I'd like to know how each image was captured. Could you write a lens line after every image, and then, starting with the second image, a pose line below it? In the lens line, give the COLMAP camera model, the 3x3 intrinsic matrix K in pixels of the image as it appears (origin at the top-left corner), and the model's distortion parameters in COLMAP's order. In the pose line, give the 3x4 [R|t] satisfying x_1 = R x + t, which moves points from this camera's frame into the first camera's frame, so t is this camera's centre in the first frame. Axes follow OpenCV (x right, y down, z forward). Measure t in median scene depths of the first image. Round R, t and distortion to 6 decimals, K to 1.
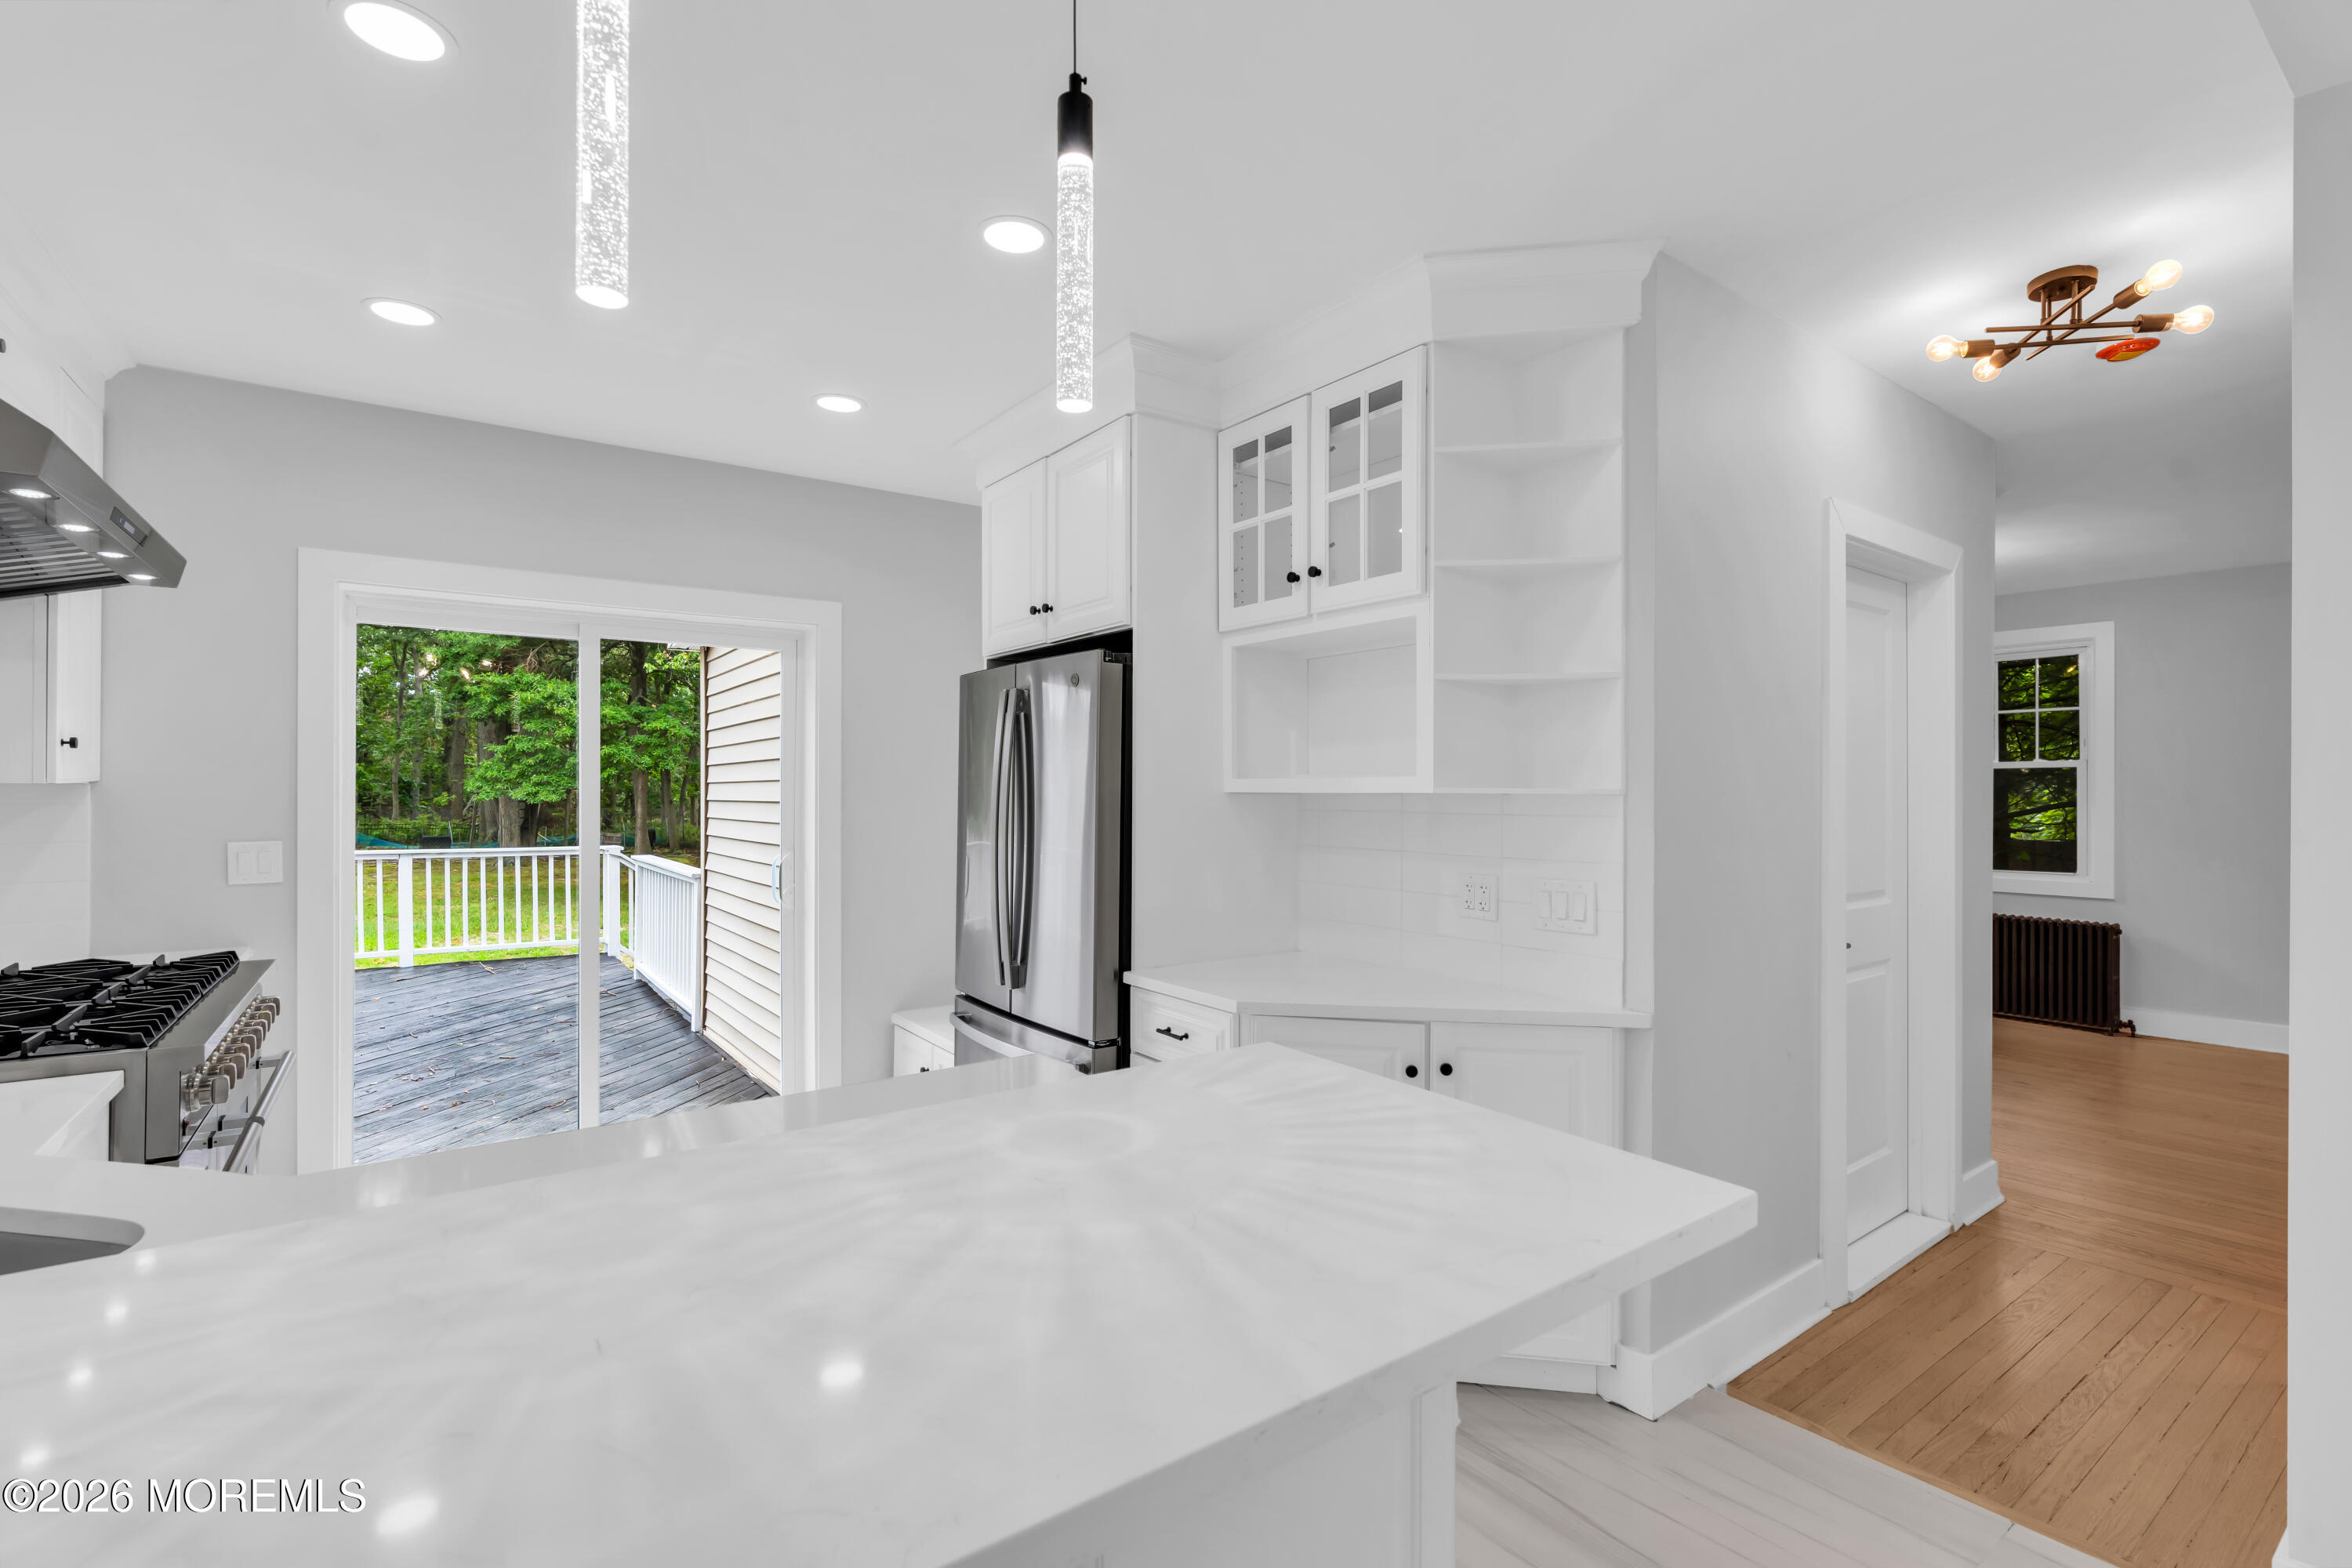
lens RADIAL K [[1051.4, 0, 1171.0], [0, 1051.4, 789.6], [0, 0, 1]] dist [-0.005548, 0.000503]
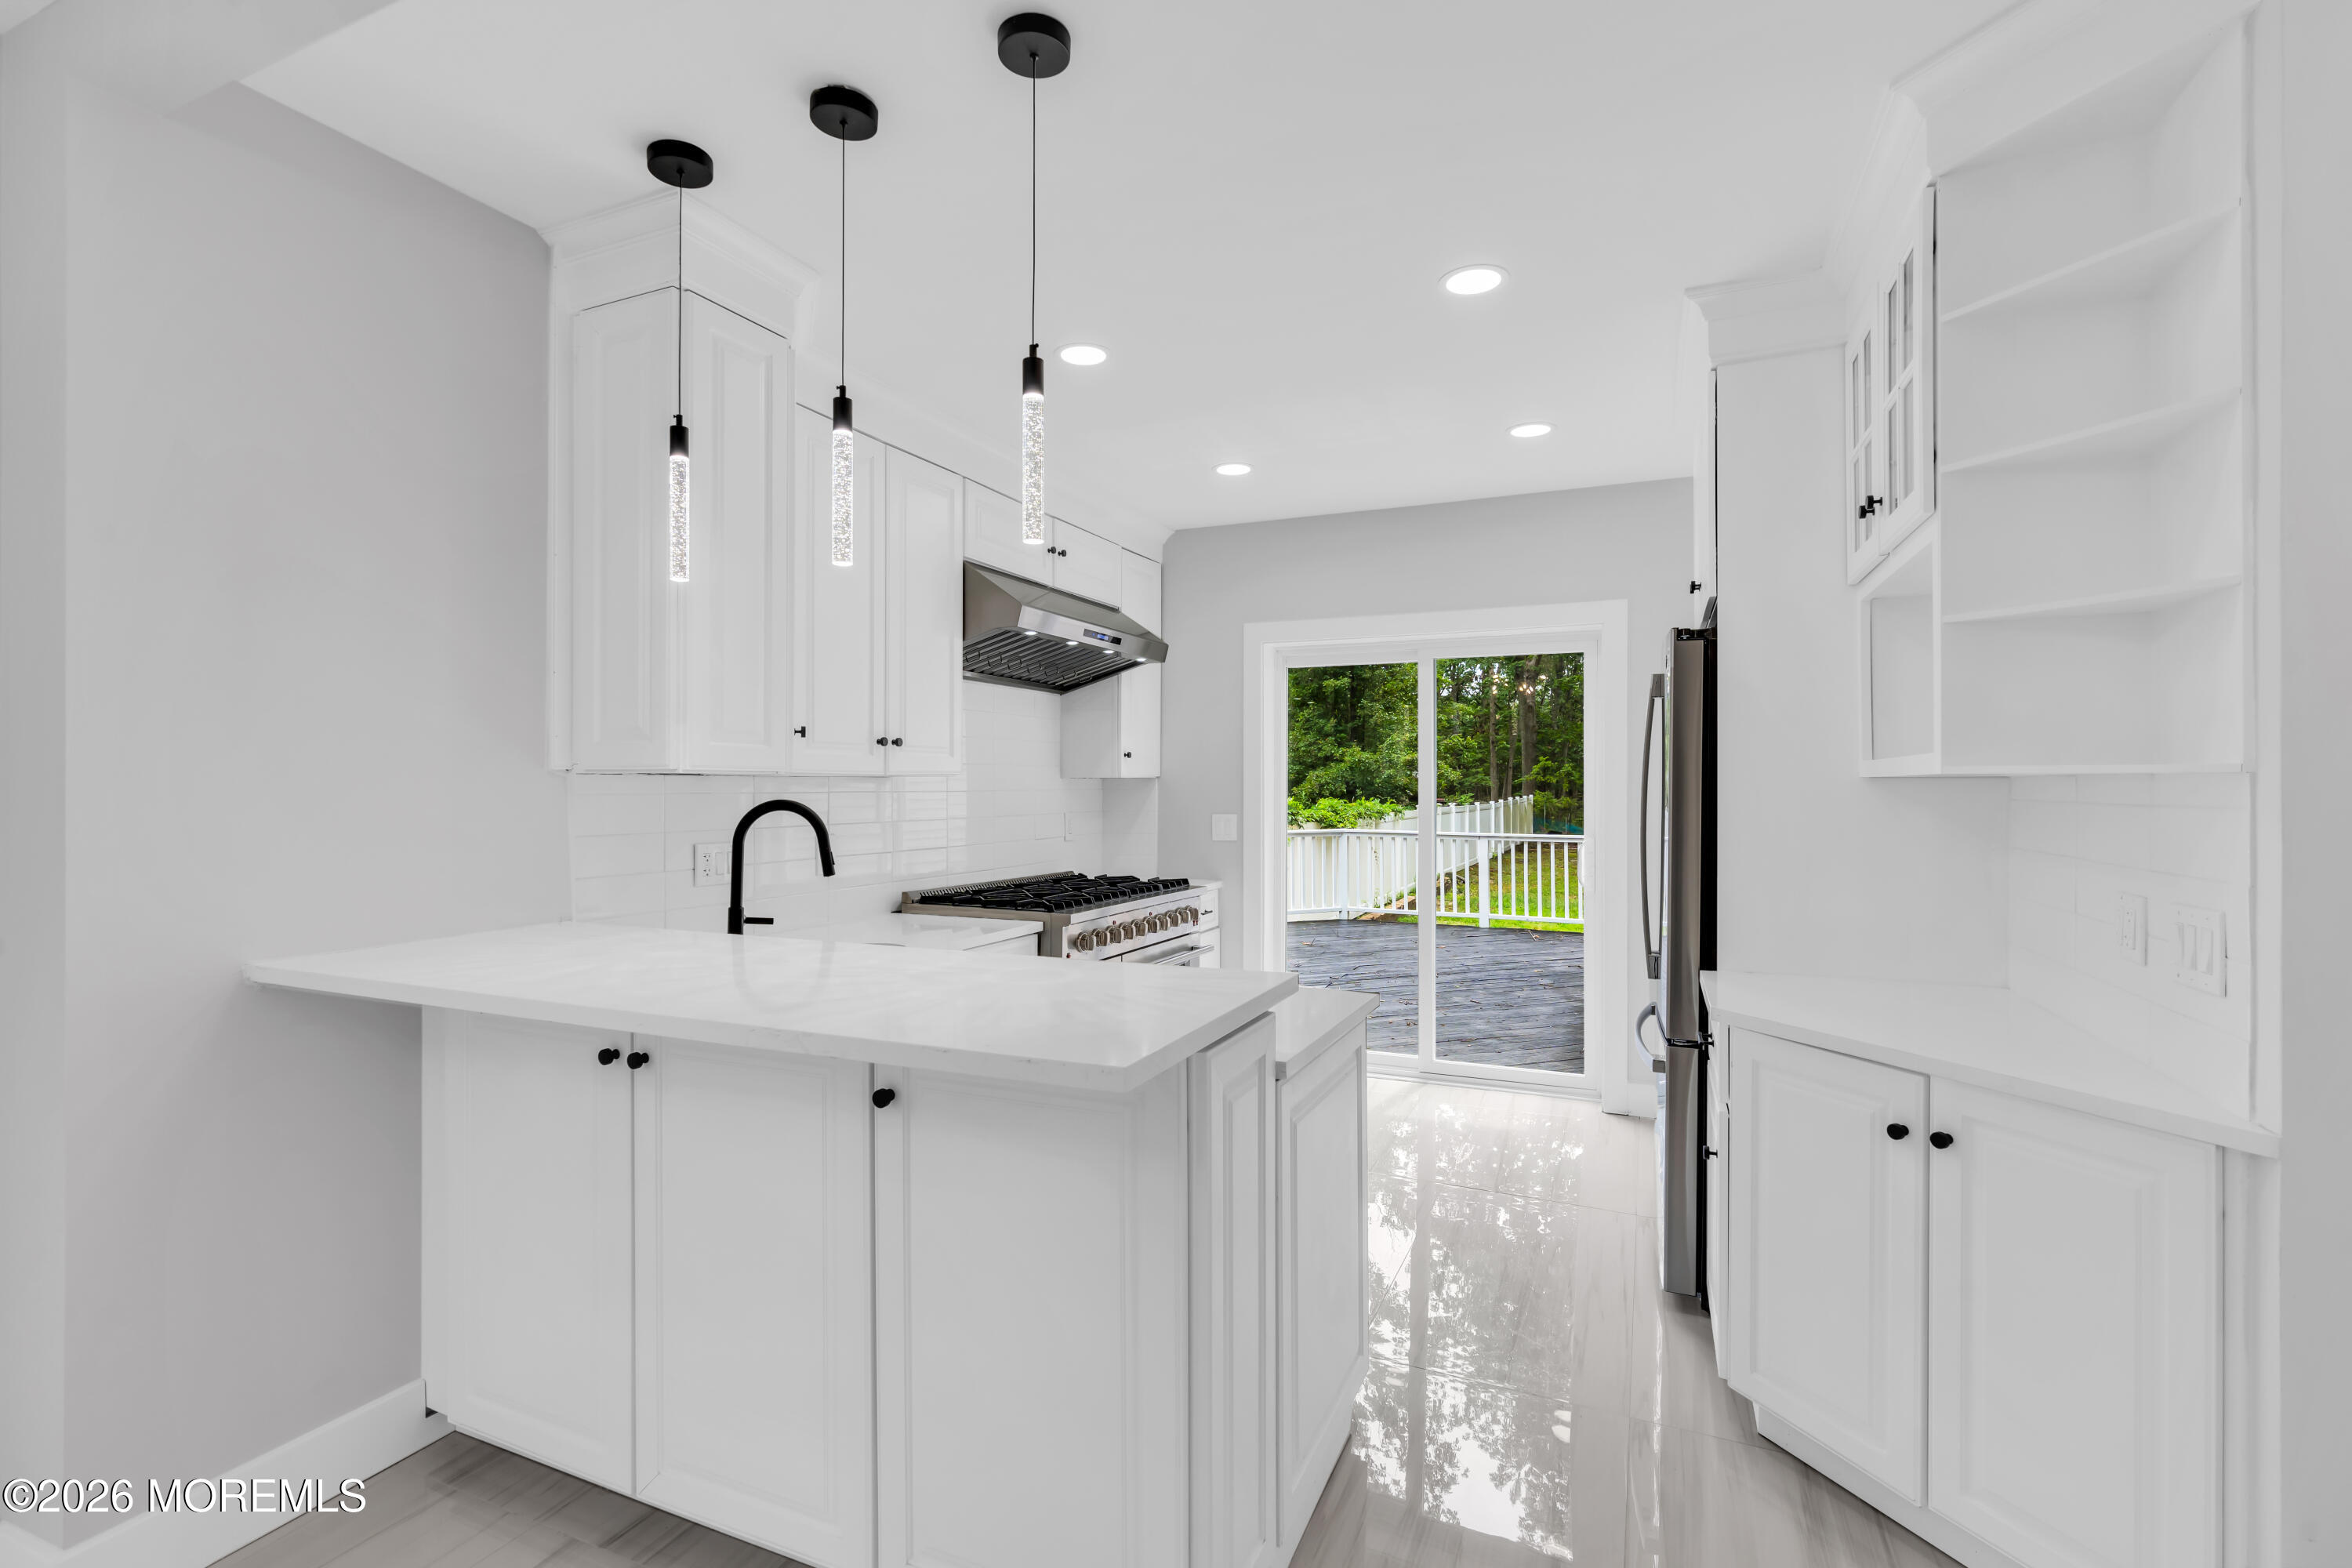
lens RADIAL K [[1085.4, 0, 1176.0], [0, 1085.4, 784.0], [0, 0, 1]] dist [-0.005714, -0.000319]
pose [[0.506595, -0.003648, -0.862177, 0.440931], [0.000839, 0.999993, -0.003738, 0.008973], [0.862184, 0.001171, 0.506594, 0.091134]]
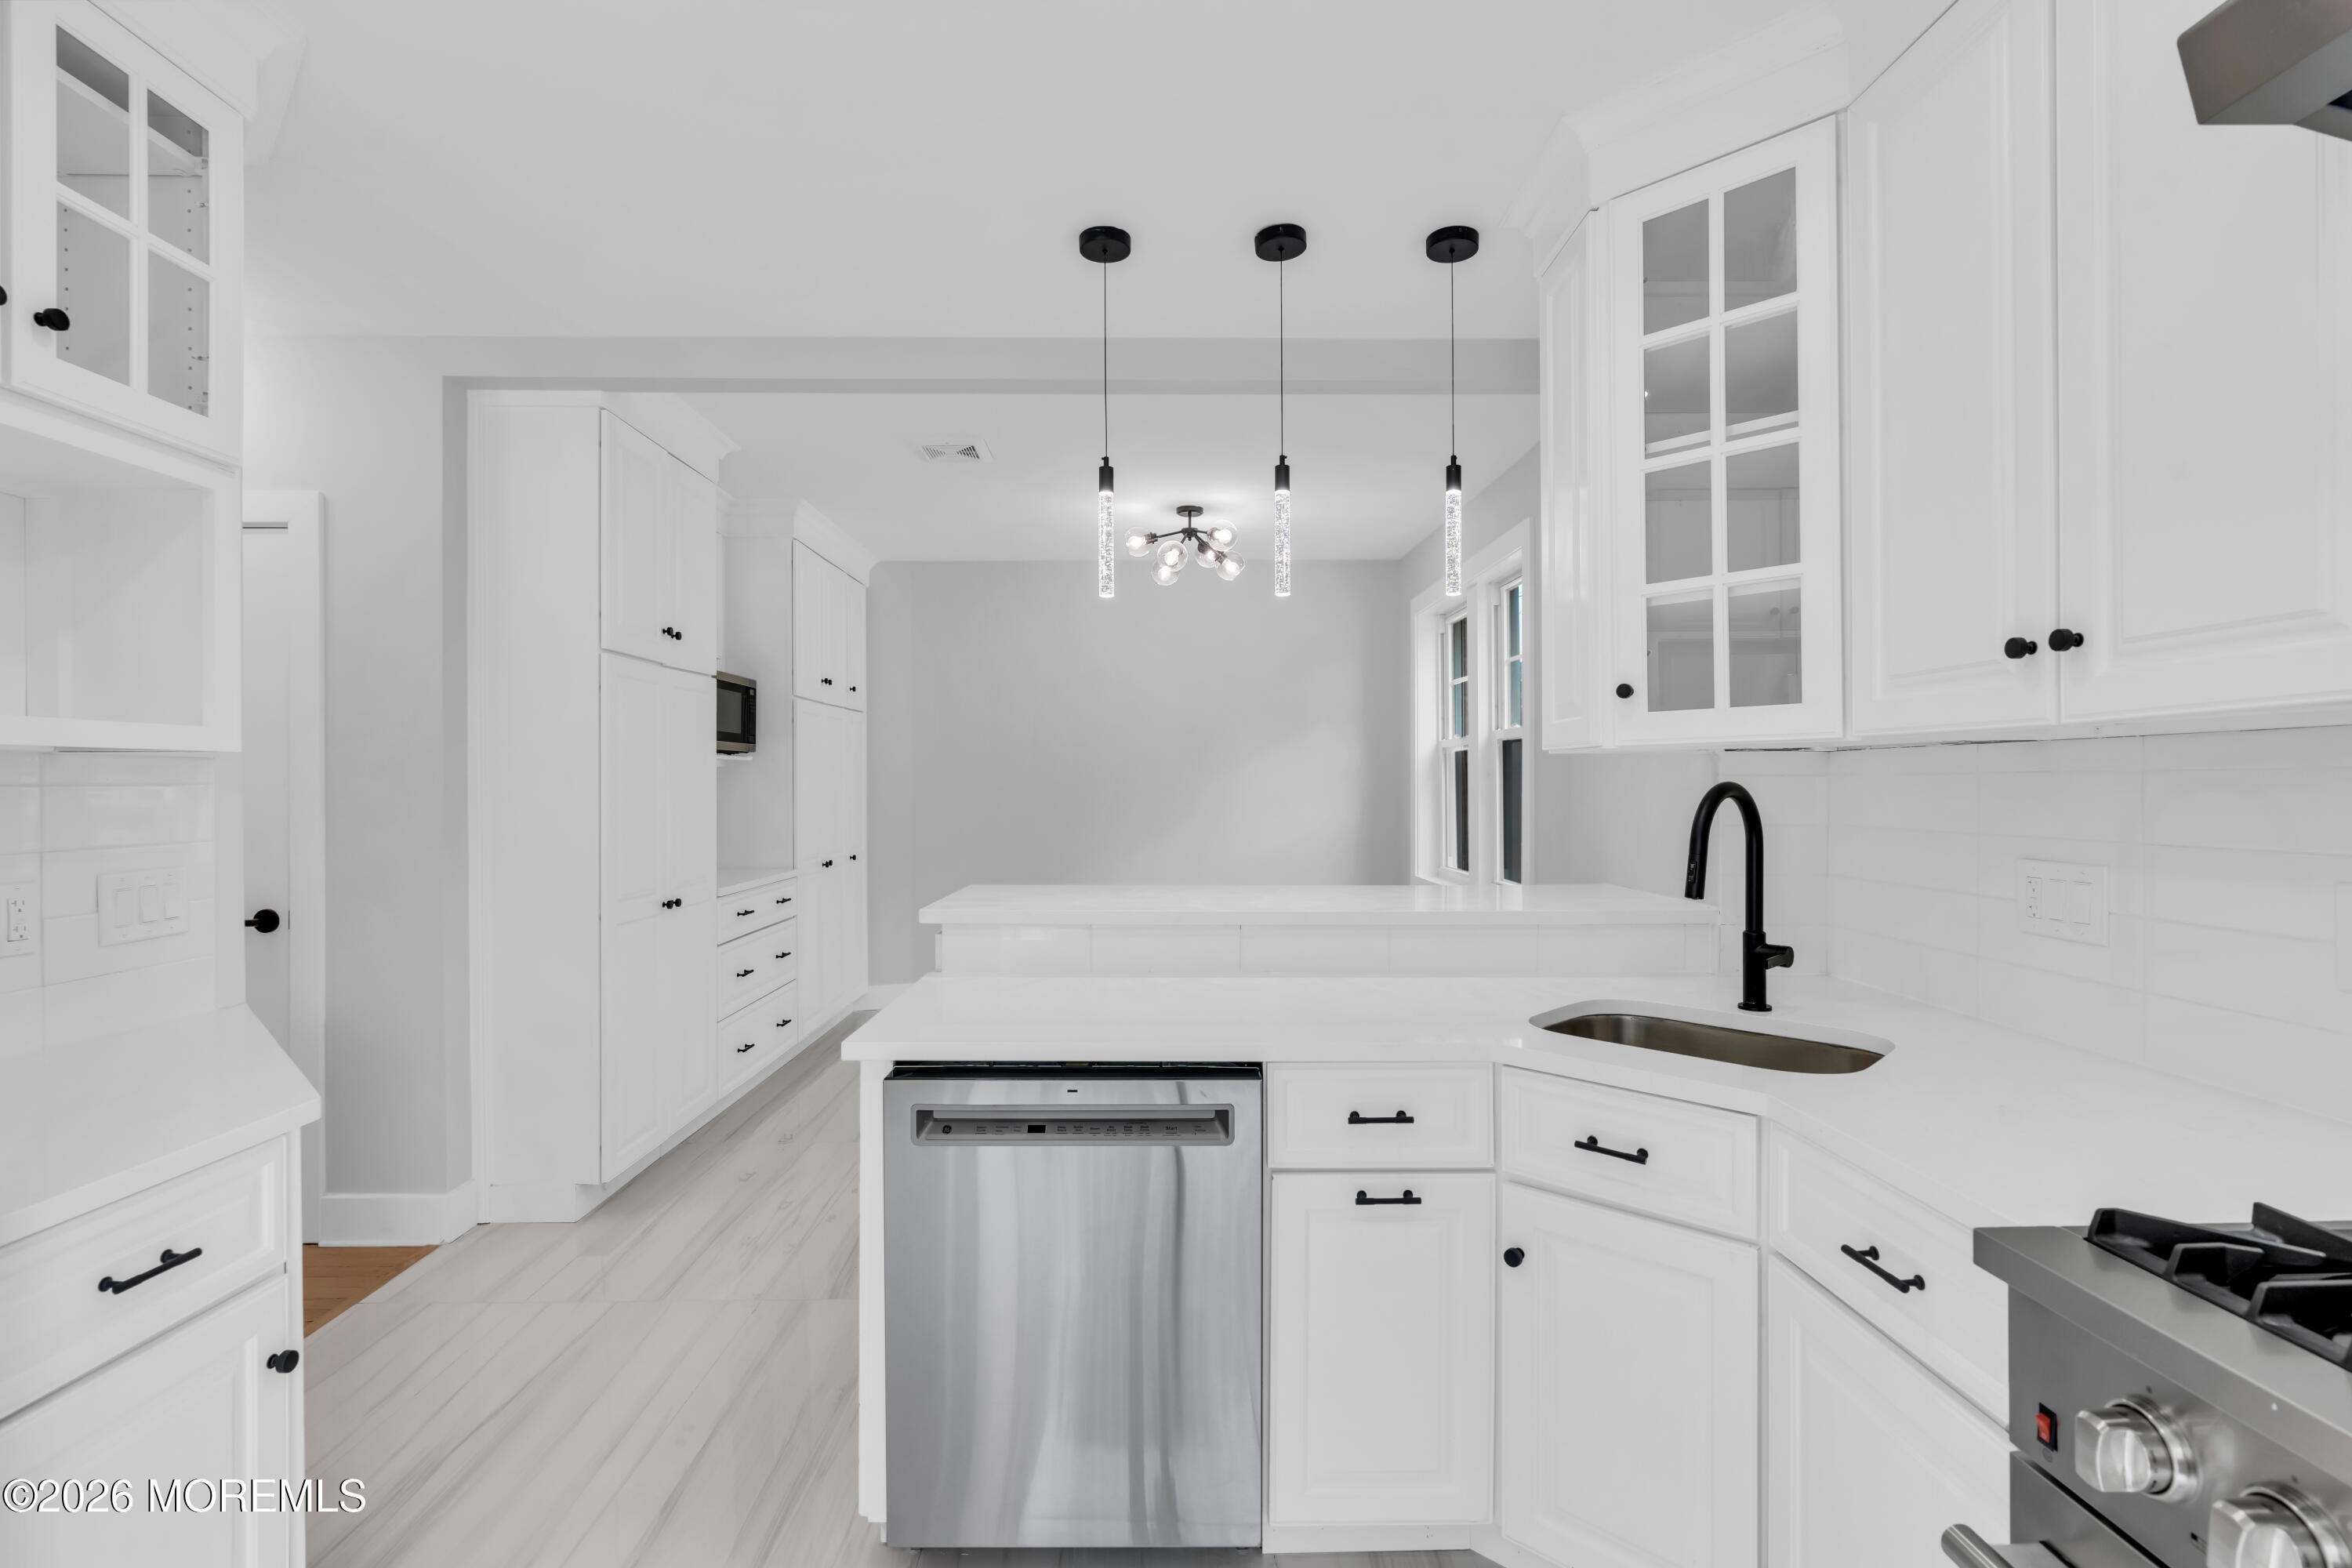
lens RADIAL K [[1099.3, 0, 1177.2], [0, 1099.3, 789.4], [0, 0, 1]] dist [-0.009511, 0.001380]
pose [[-0.820112, 0.000618, 0.572203, -0.470925], [0.004596, 0.999974, 0.005506, 0.017004], [-0.572184, 0.007146, -0.820094, 0.852571]]
